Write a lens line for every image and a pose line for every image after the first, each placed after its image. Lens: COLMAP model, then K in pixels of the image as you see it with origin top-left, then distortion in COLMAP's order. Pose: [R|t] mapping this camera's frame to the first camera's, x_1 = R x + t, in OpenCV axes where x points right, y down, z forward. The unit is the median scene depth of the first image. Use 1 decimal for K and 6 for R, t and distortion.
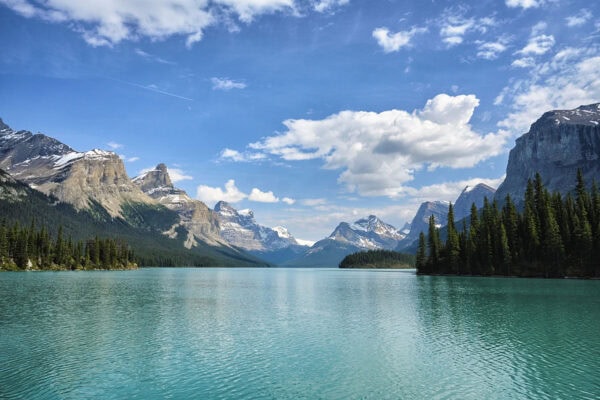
lens RADIAL K [[414.8, 0, 300.7], [0, 414.8, 200.6], [0, 0, 1]] dist [0.004772, 0.001597]
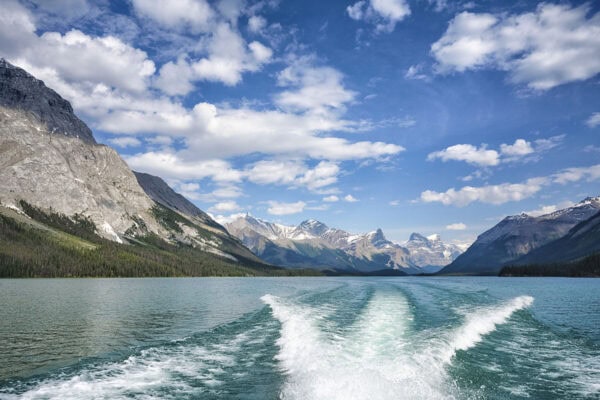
lens RADIAL K [[414.8, 0, 300.7], [0, 414.8, 199.5], [0, 0, 1]] dist [0.004772, 0.001597]
pose [[0.883805, -0.102249, -0.456546, 0.453059], [0.088444, 0.994745, -0.051571, -0.245584], [0.459420, 0.005200, 0.888204, -1.632503]]
